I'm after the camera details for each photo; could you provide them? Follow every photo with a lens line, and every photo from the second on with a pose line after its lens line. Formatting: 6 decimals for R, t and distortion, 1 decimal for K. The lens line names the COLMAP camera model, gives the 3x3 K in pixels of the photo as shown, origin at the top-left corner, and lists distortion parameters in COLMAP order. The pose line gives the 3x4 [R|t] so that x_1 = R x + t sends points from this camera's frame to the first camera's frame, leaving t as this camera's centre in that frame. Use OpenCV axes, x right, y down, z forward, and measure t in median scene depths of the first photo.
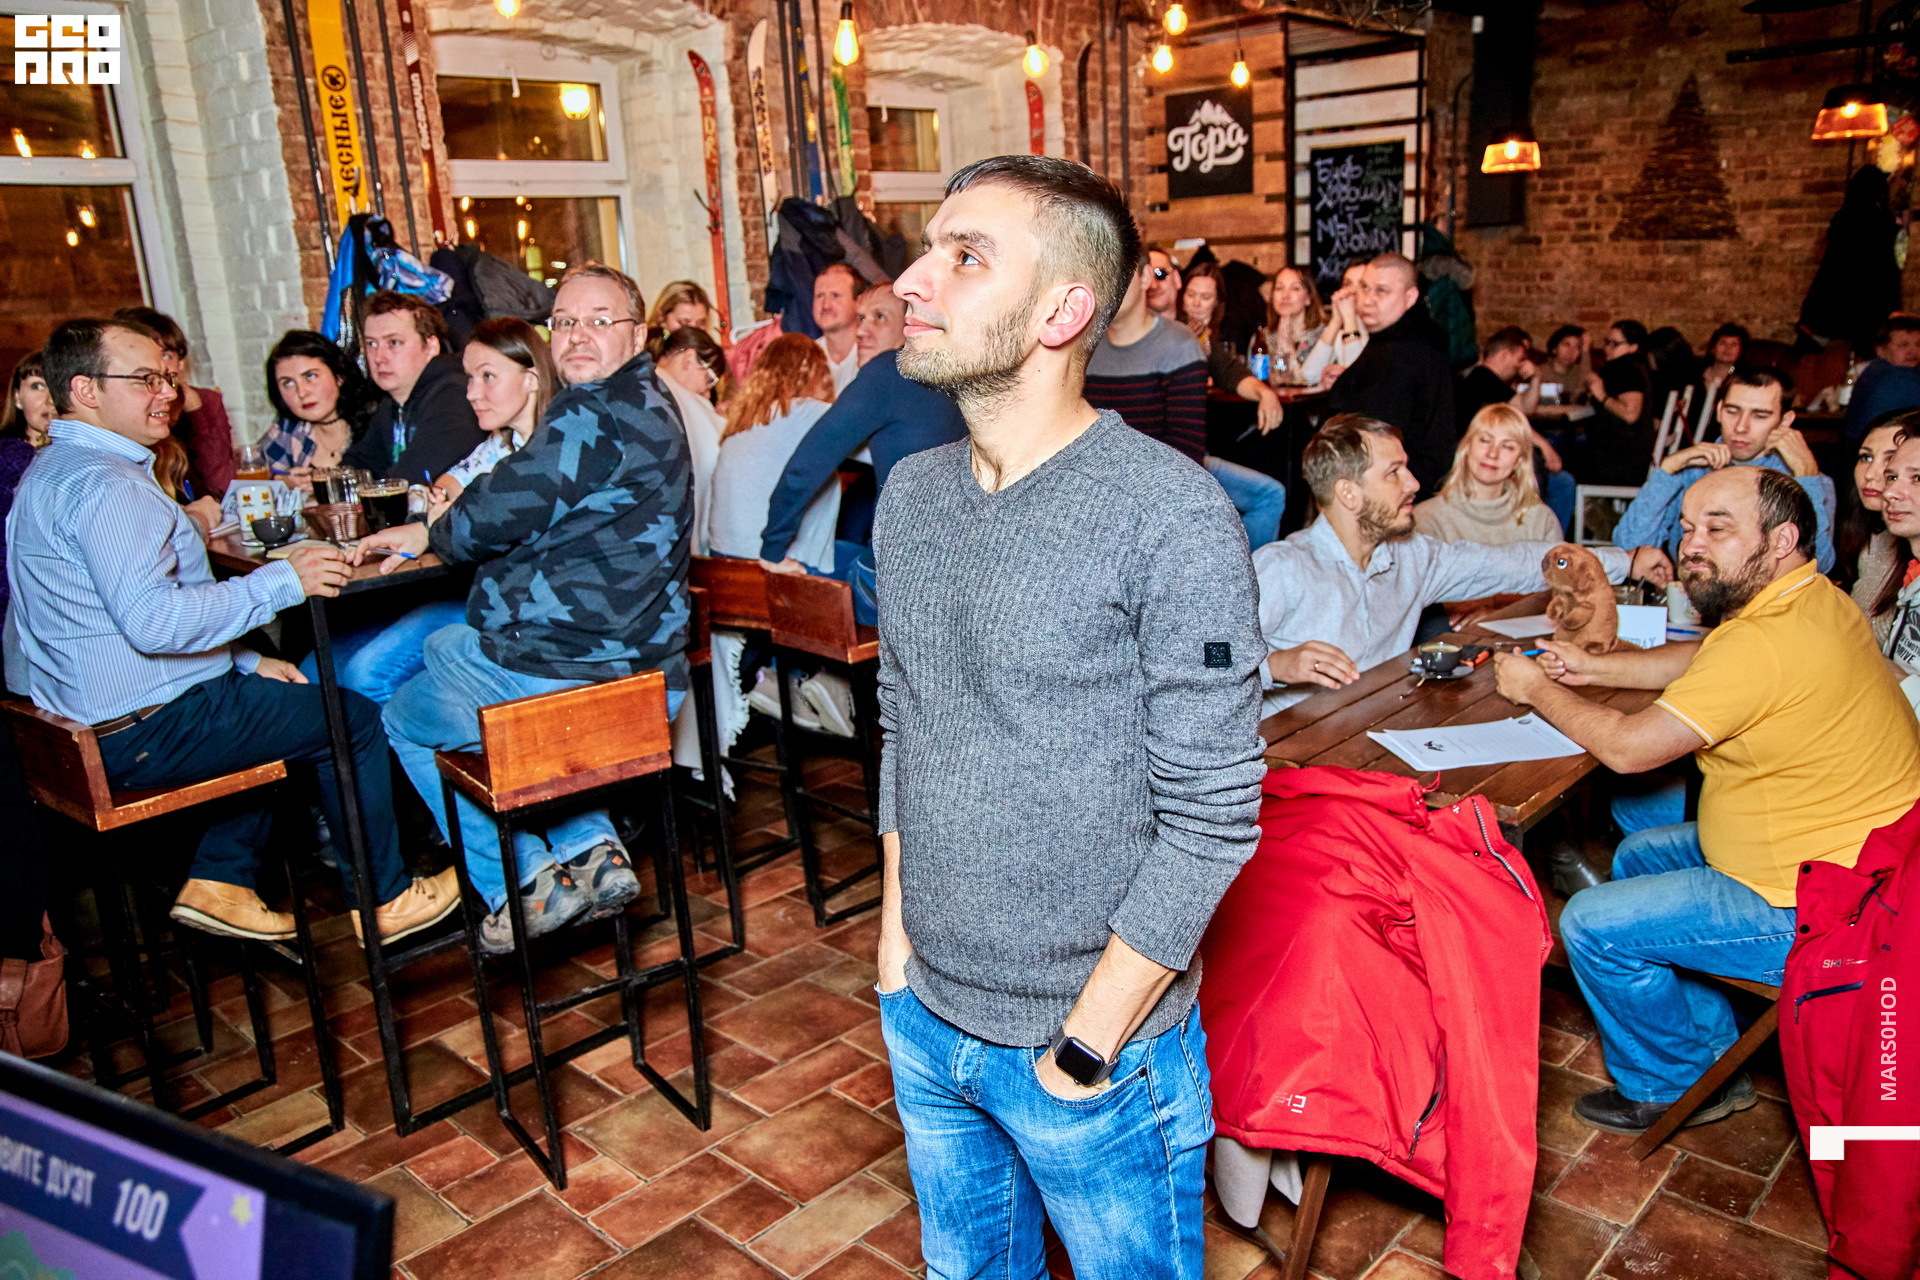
lens RADIAL K [[1431.3, 0, 958.6], [0, 1431.3, 634.4], [0, 0, 1]] dist [-0.043290, 0.049557]
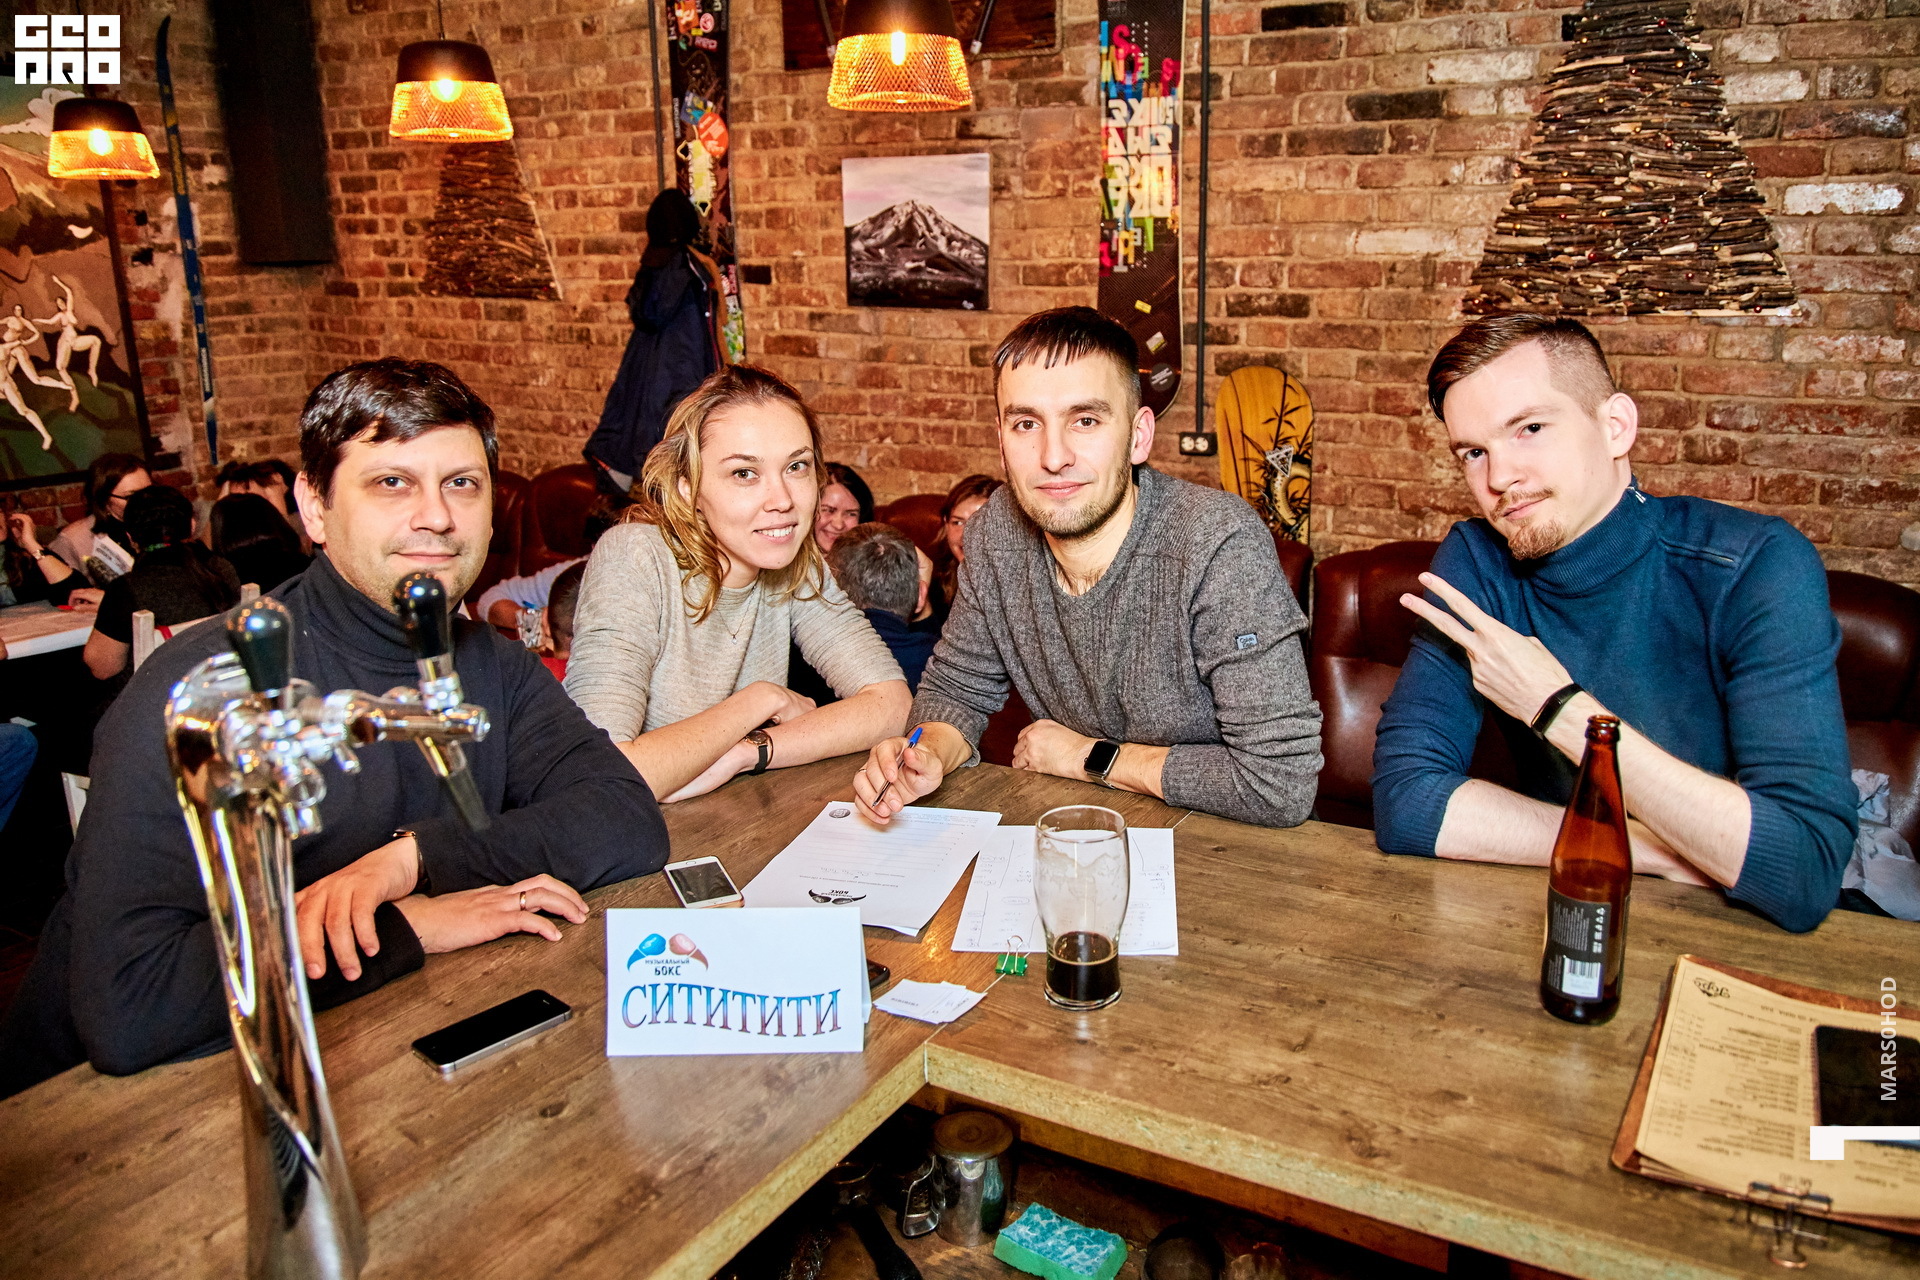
lens RADIAL K [[1497.9, 0, 967.5], [0, 1497.9, 645.8], [0, 0, 1]] dist [-0.071002, 0.016356]
pose [[0.973932, -0.023088, 0.225661, 0.811934], [0.023609, 0.999721, 0.000390, -0.178073], [-0.225607, 0.004948, 0.974206, 0.477414]]
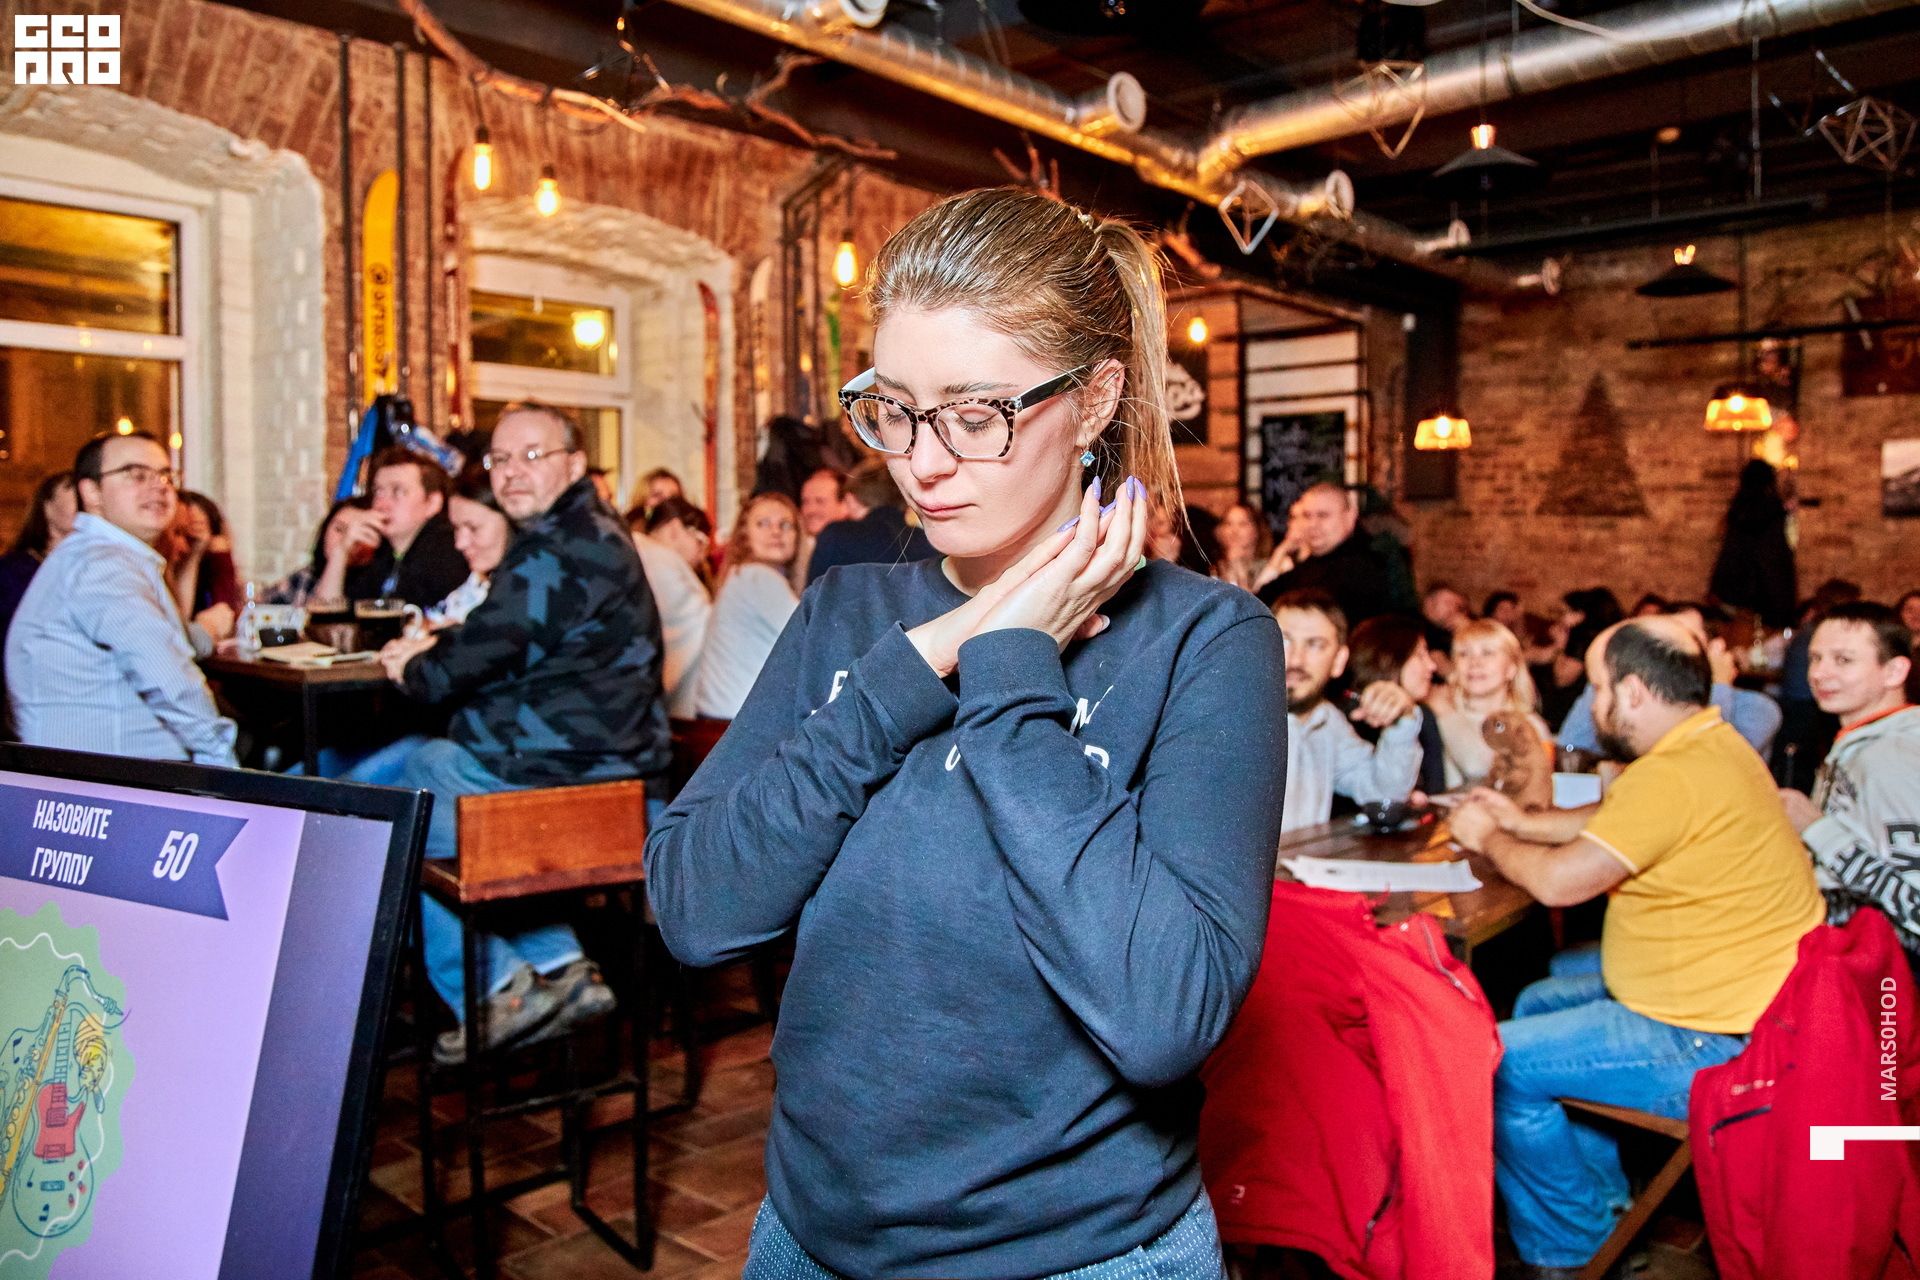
lens RADIAL K [[1407.3, 0, 956.4], [0, 1407.3, 610.7], [0, 0, 1]] dist [-0.078449, 0.046650]
pose [[0.998644, 0.046691, 0.023031, -0.003235], [-0.040901, 0.977310, -0.207827, 0.047294], [-0.032212, 0.206603, 0.977894, -0.009189]]
